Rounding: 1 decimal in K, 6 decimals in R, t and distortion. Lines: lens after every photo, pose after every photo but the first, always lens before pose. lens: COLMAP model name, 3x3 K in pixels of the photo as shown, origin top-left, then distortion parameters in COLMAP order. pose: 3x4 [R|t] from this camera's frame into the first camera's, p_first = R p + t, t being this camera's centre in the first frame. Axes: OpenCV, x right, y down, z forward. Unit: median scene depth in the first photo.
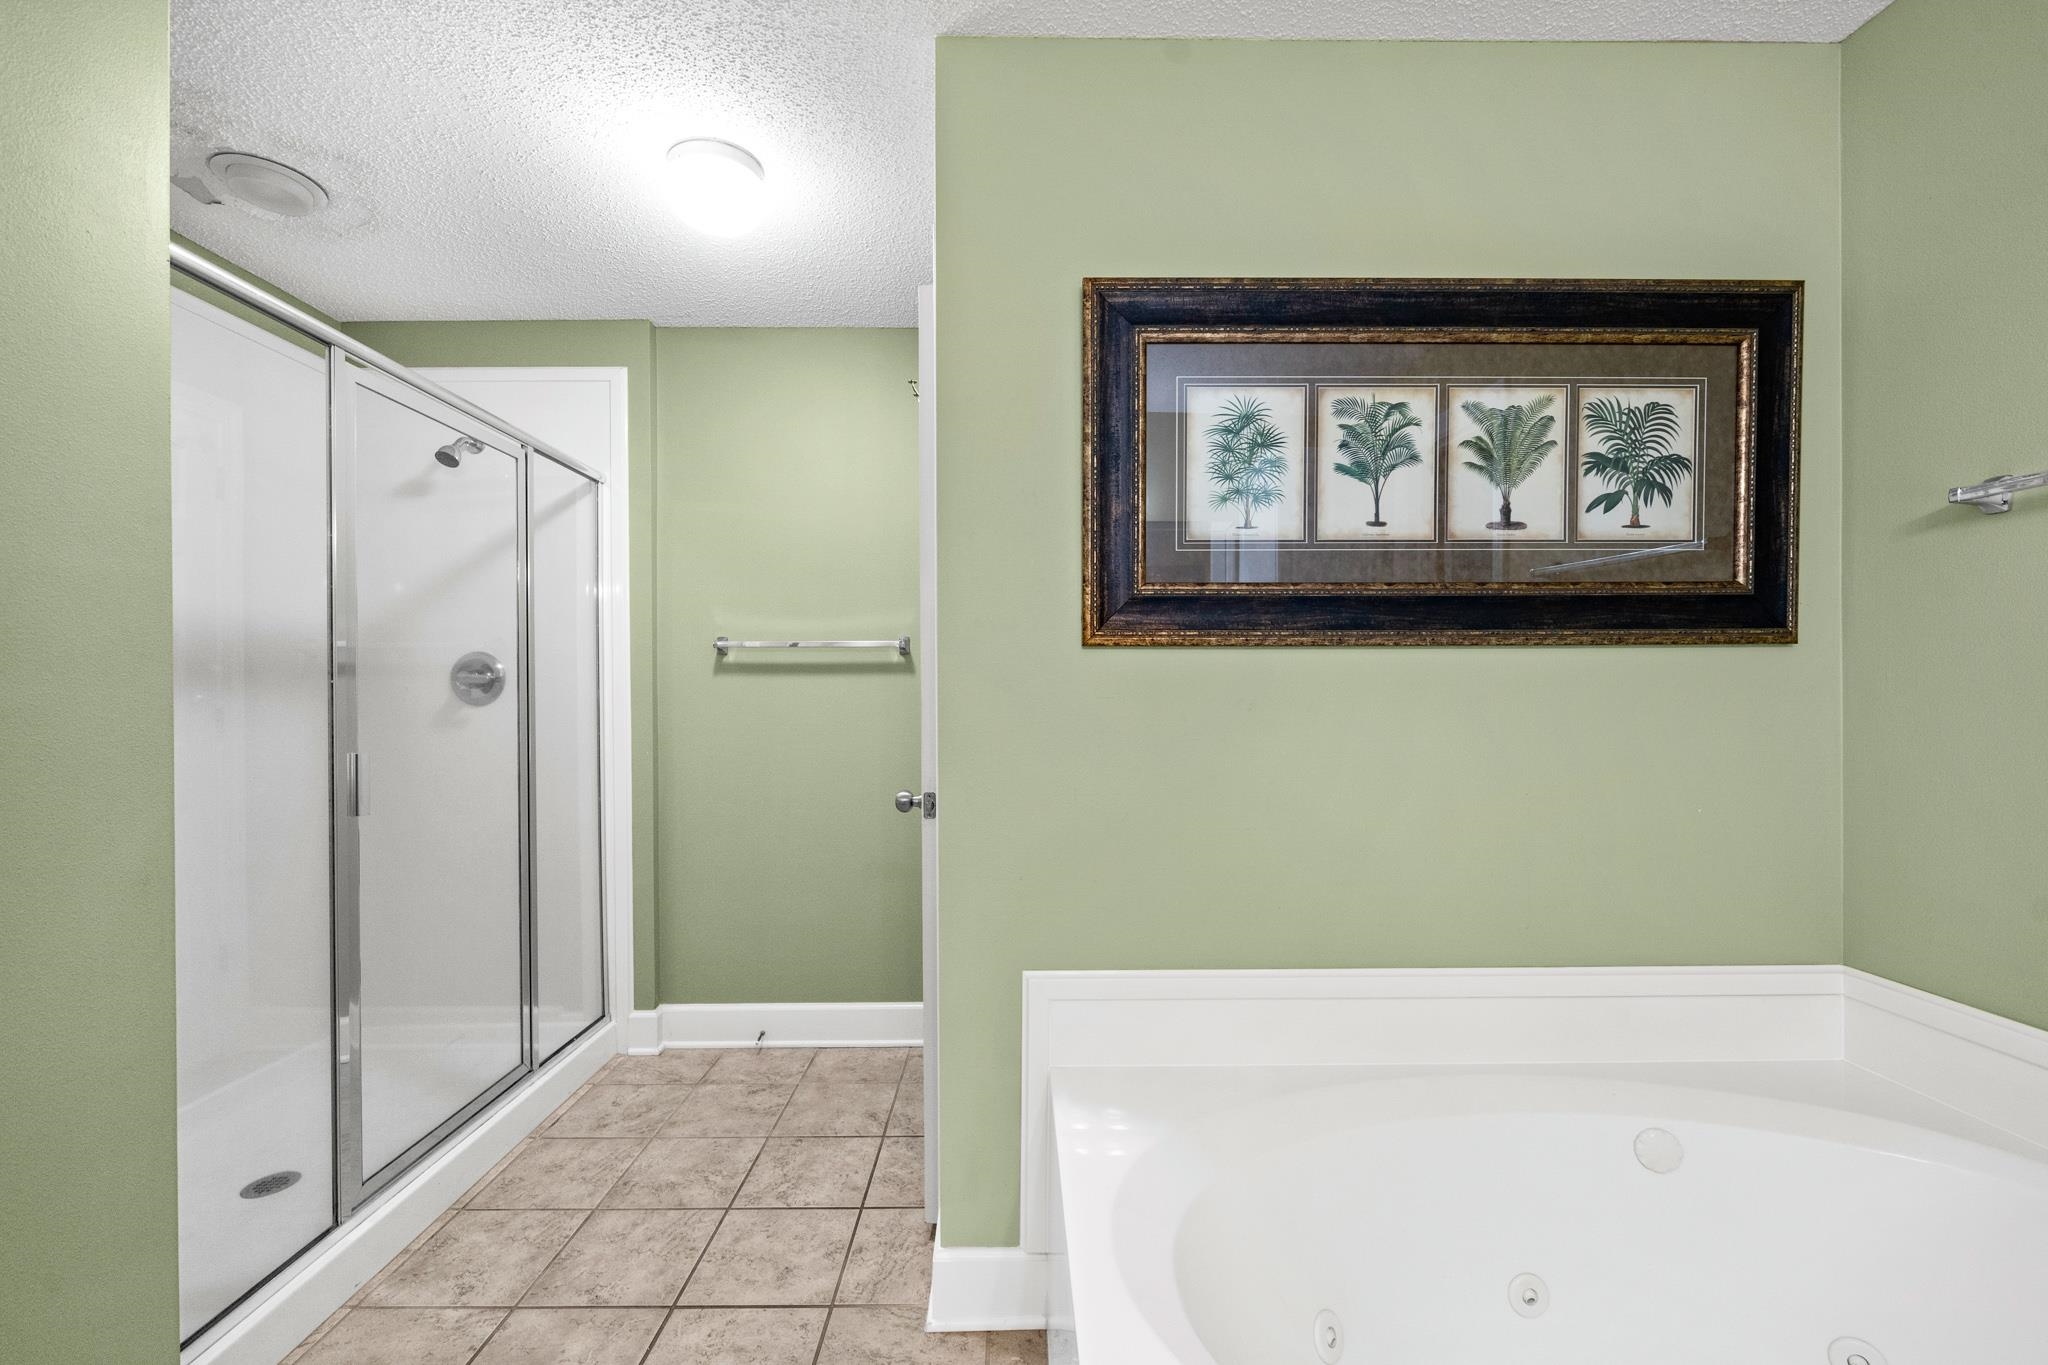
lens RADIAL K [[835.3, 0, 923.3], [0, 835.3, 708.3], [0, 0, 1]] dist [-0.001958, 0.000653]
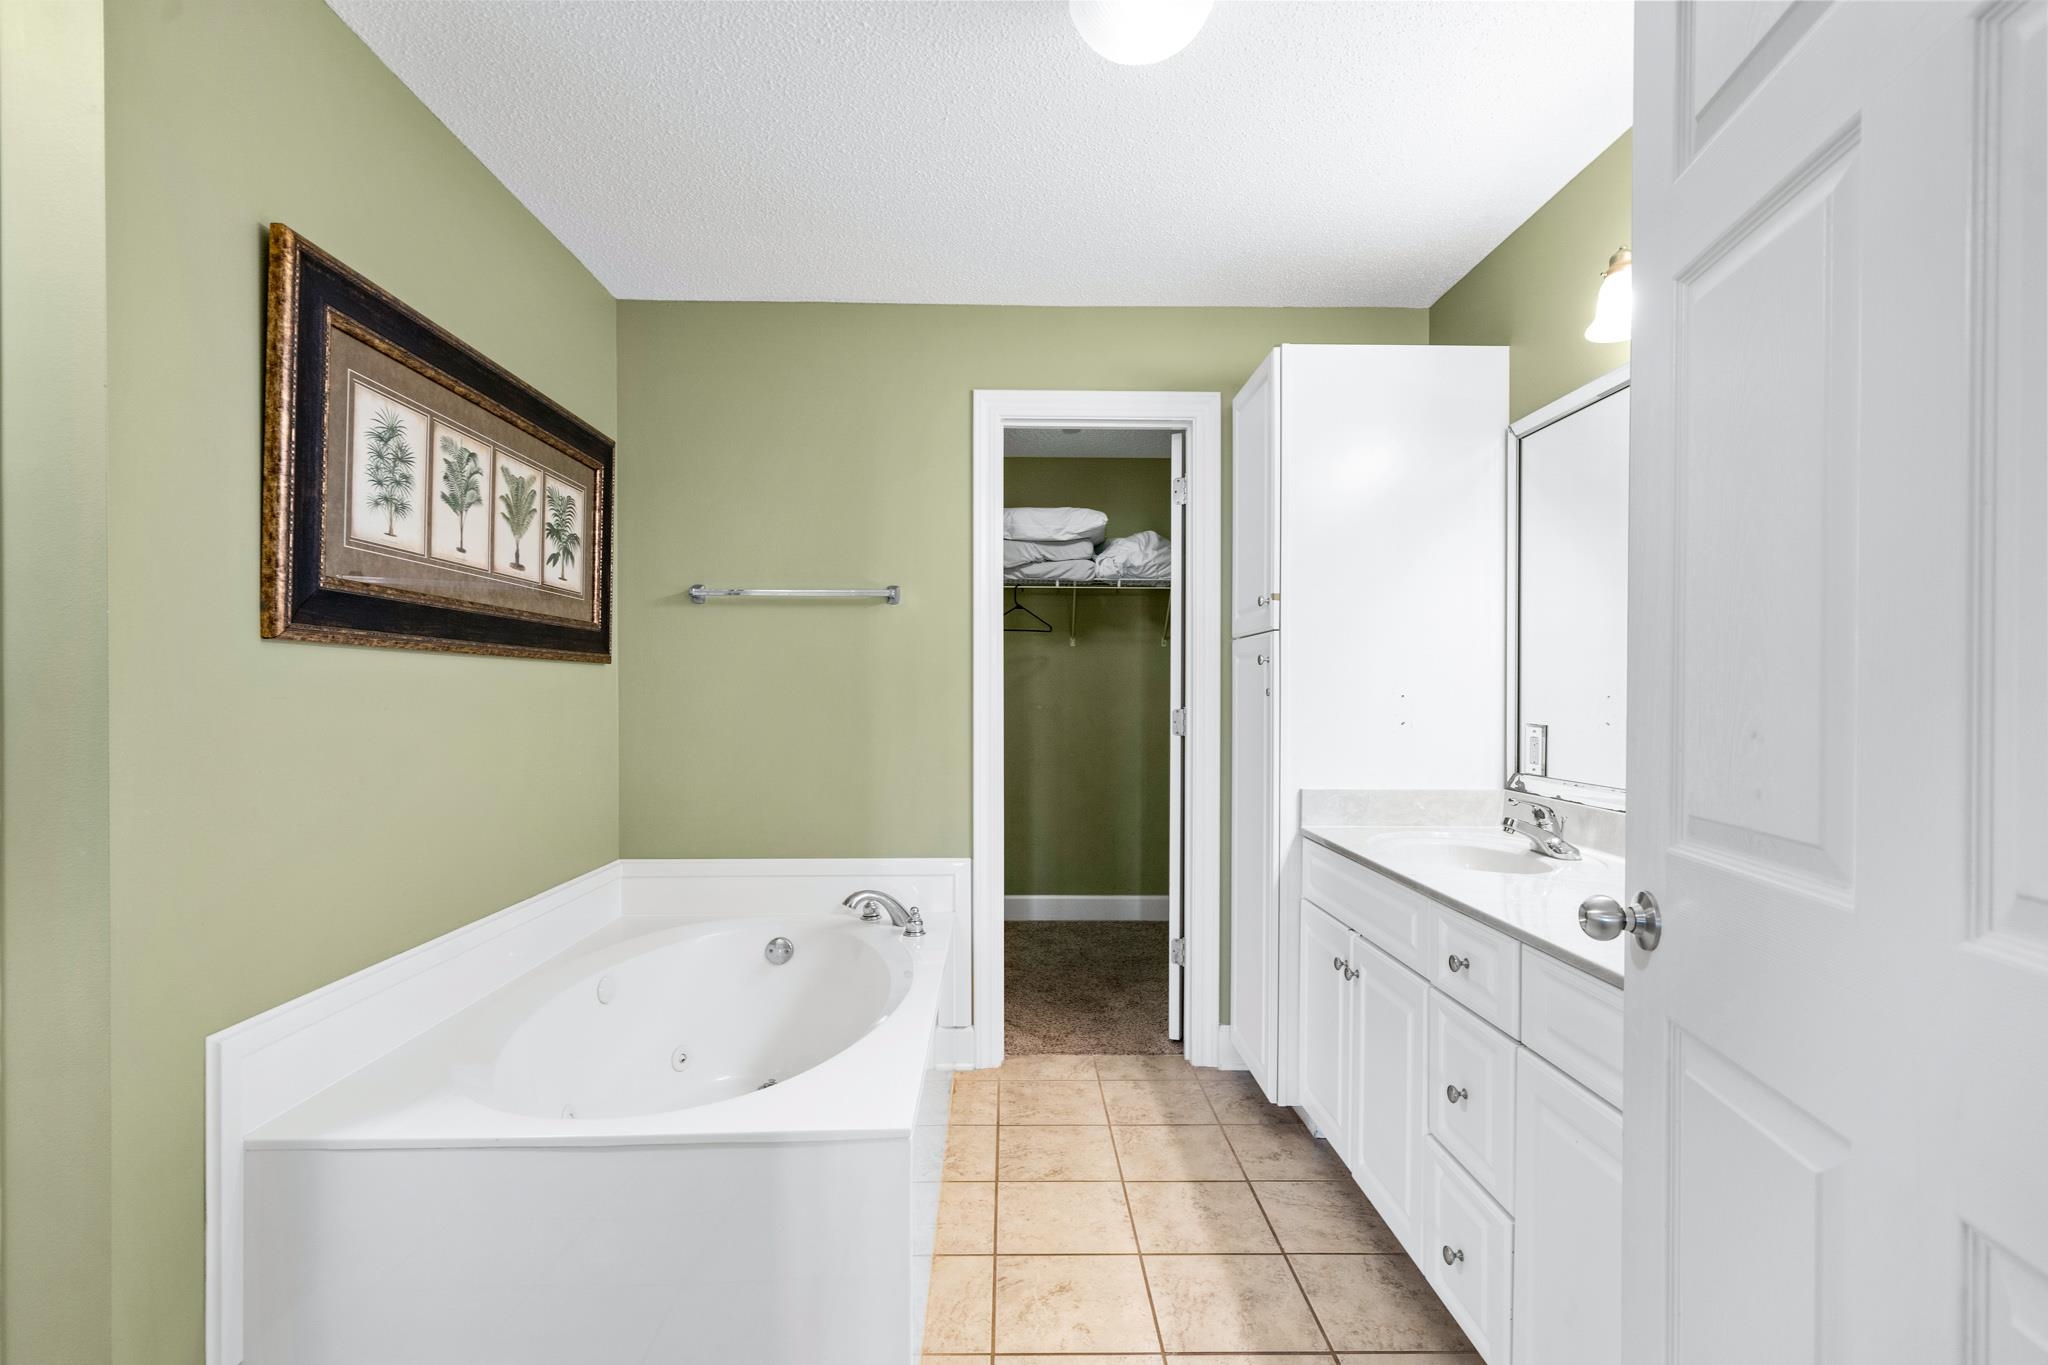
lens RADIAL K [[967.2, 0, 1023.4], [0, 967.2, 682.2], [0, 0, 1]] dist [0.005287, 0.000428]
pose [[-0.011055, 0.014631, 0.999832, -0.830642], [-0.002442, 0.999890, -0.014659, -0.016317], [-0.999936, -0.002604, -0.011018, 0.221484]]
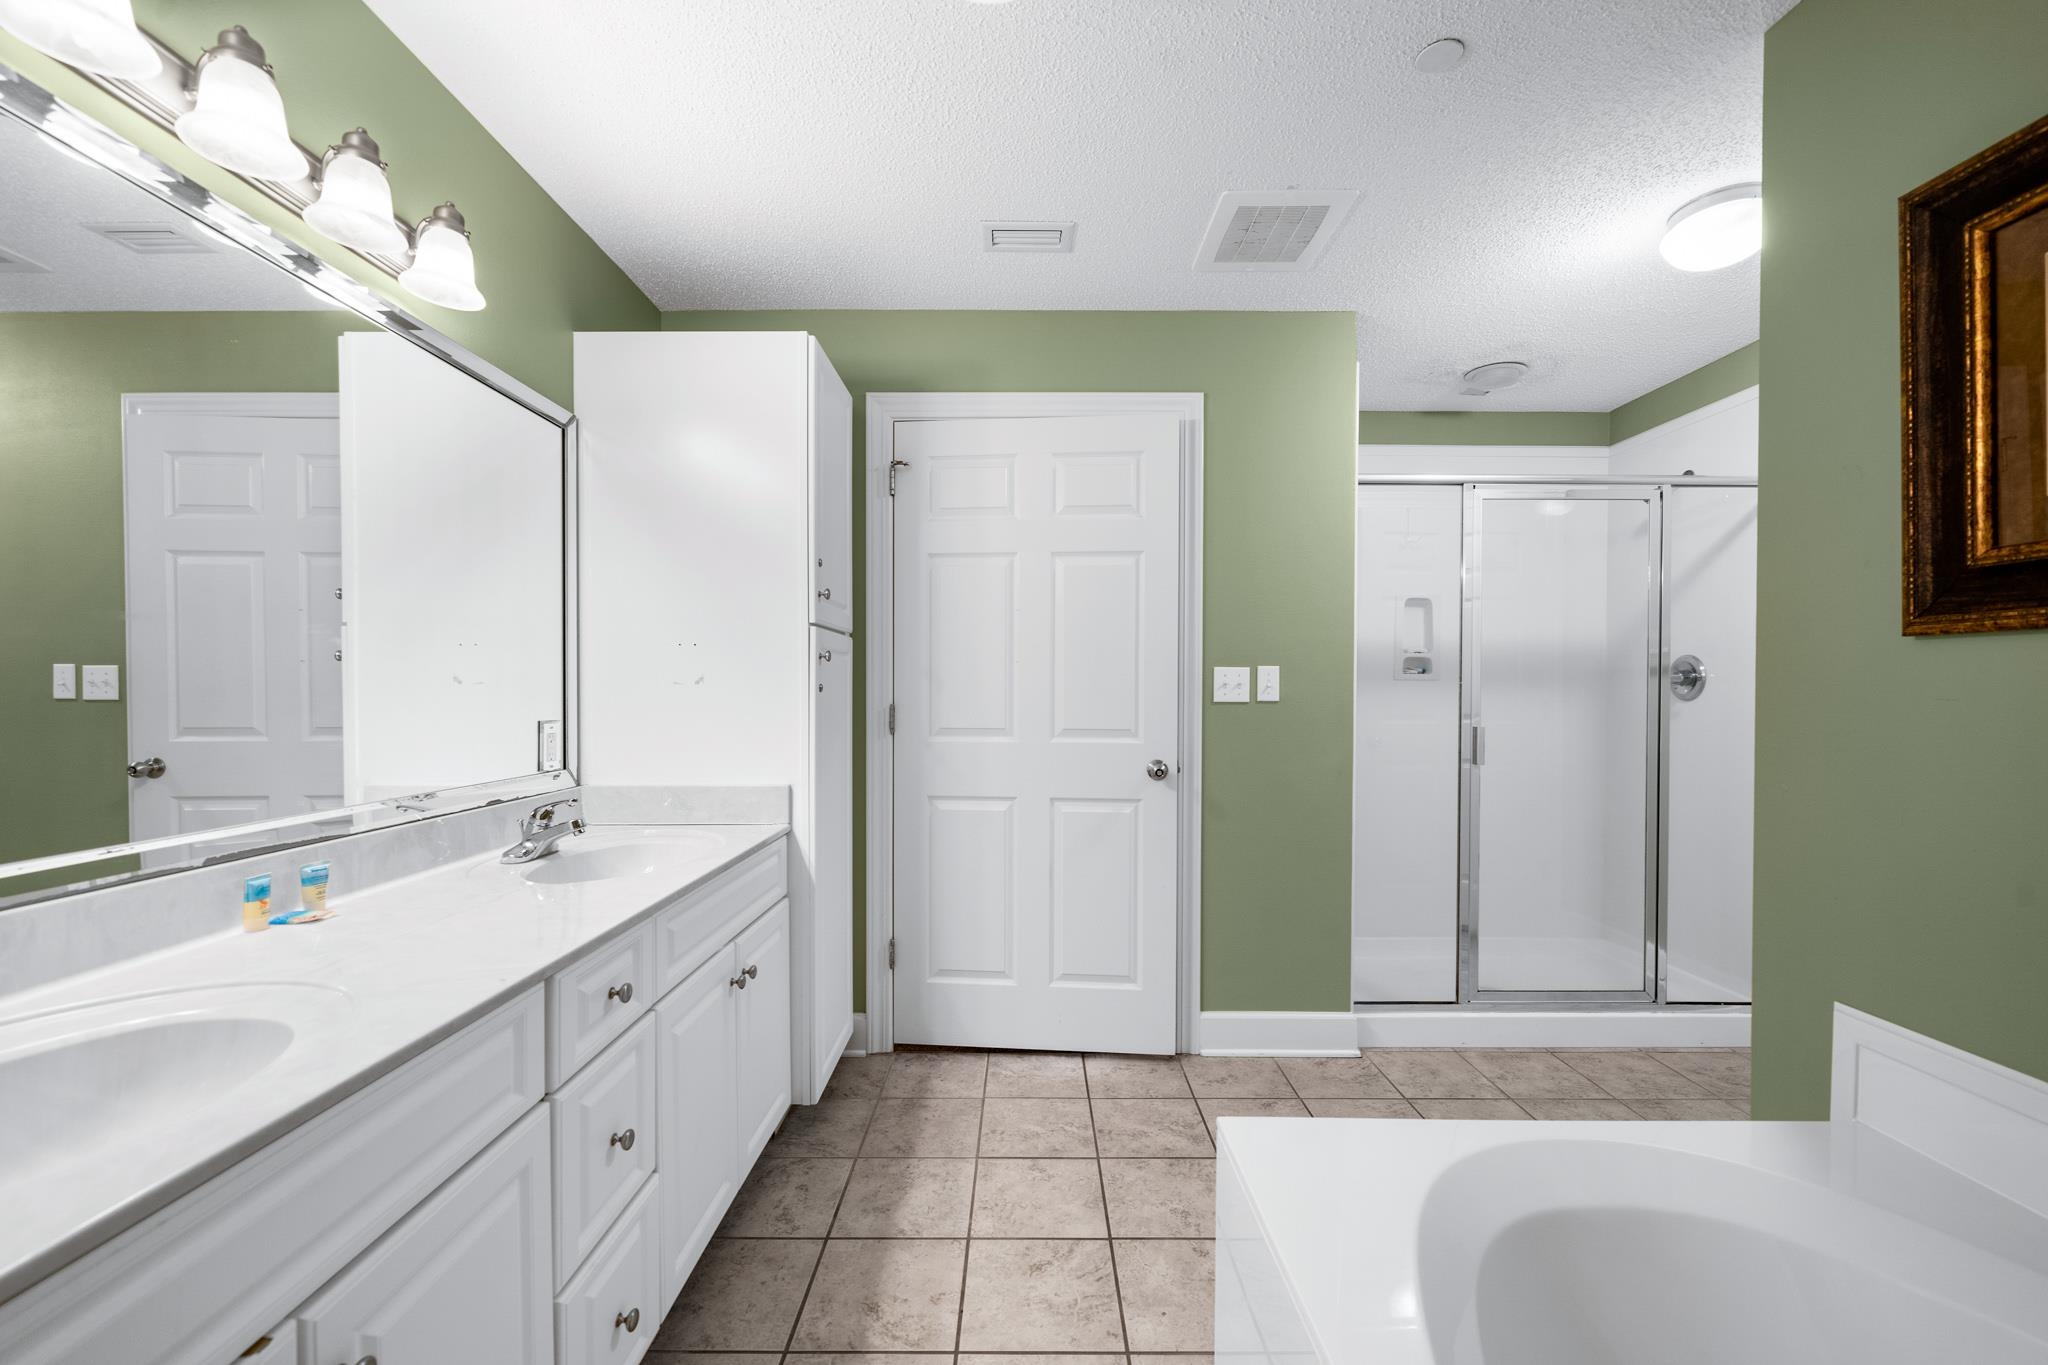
lens RADIAL K [[835.3, 0, 1018.5], [0, 835.3, 698.1], [0, 0, 1]] dist [-0.001958, 0.000653]
pose [[-0.014245, 0.006758, -0.999876, 1.245004], [-0.004365, 0.999967, 0.006821, -0.018294], [0.999889, 0.004462, -0.014215, 0.149931]]
